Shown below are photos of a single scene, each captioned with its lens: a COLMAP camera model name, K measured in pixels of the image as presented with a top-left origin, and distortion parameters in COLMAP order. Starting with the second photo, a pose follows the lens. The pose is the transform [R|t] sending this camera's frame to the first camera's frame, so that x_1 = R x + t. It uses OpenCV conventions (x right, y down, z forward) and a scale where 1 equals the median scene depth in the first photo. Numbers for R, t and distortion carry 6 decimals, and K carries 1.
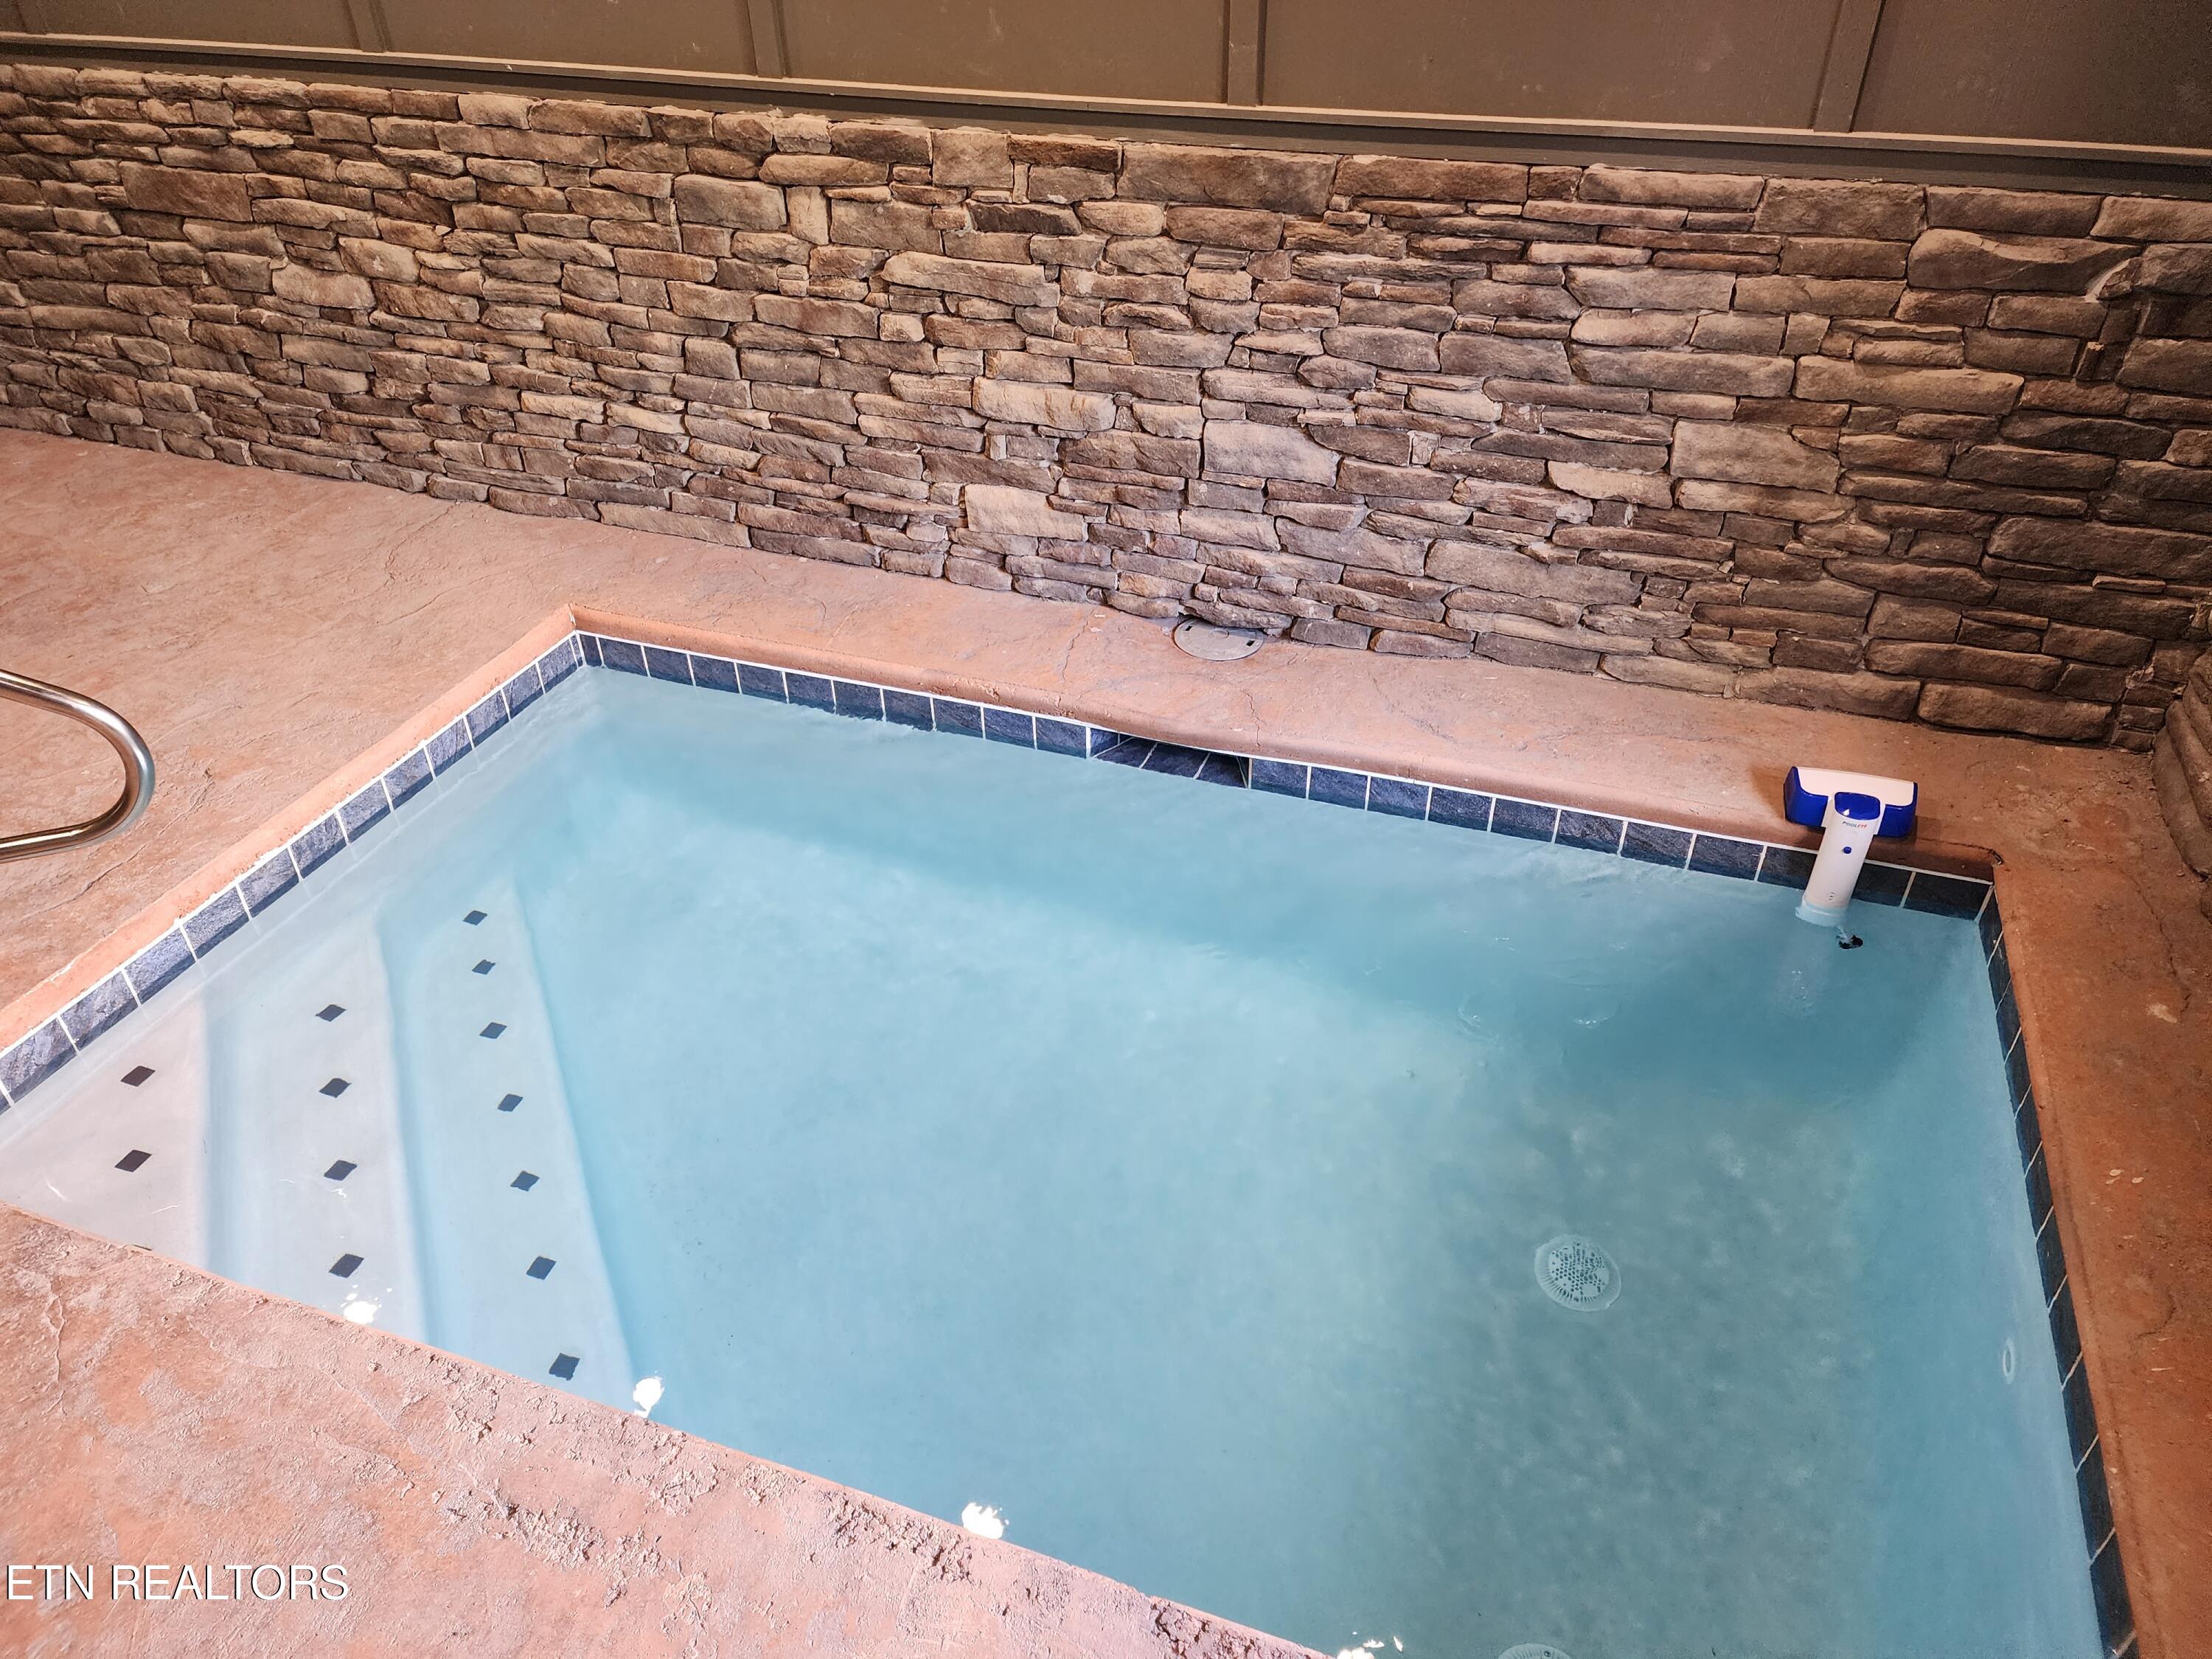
lens RADIAL K [[1579.6, 0, 1027.4], [0, 1579.6, 824.1], [0, 0, 1]] dist [0.088518, -0.086518]
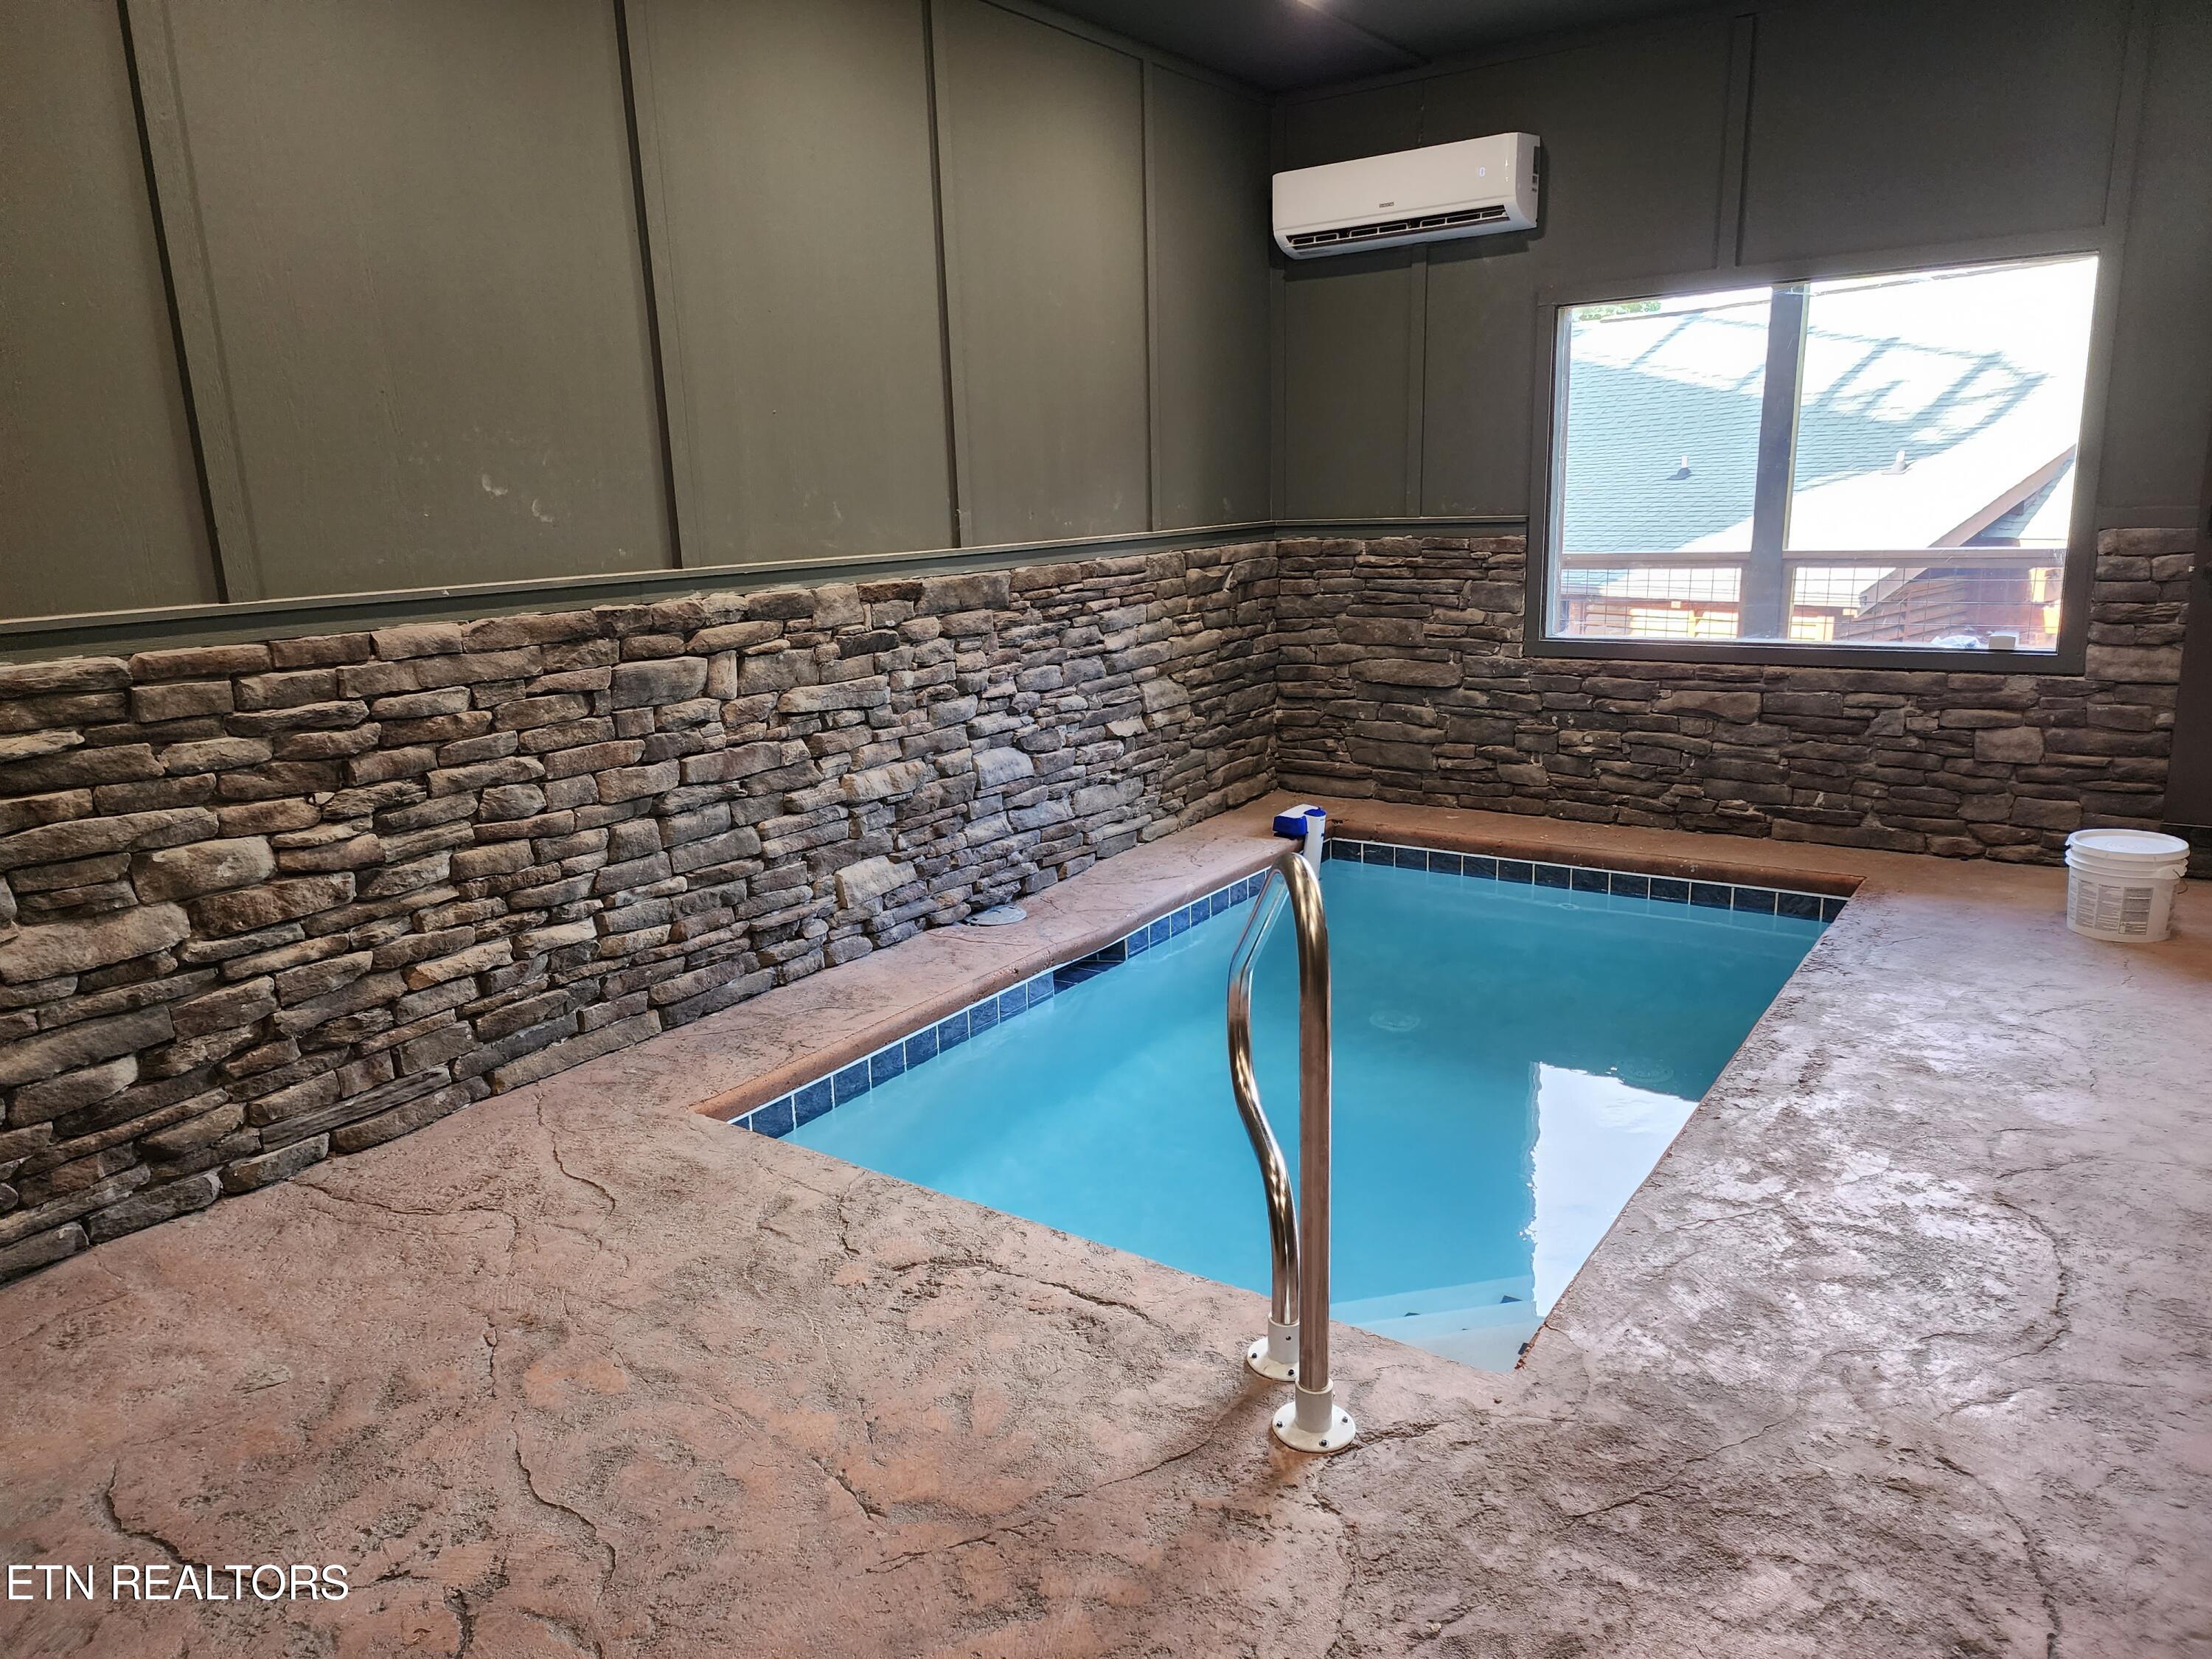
lens RADIAL K [[1475.4, 0, 1106.0], [0, 1475.4, 829.5], [0, 0, 1]] dist [0.061937, -0.064845]
pose [[0.236498, -0.200950, 0.950625, -1.070221], [0.588288, 0.808280, 0.024505, -0.156797], [-0.773296, 0.553446, 0.309373, 0.516191]]
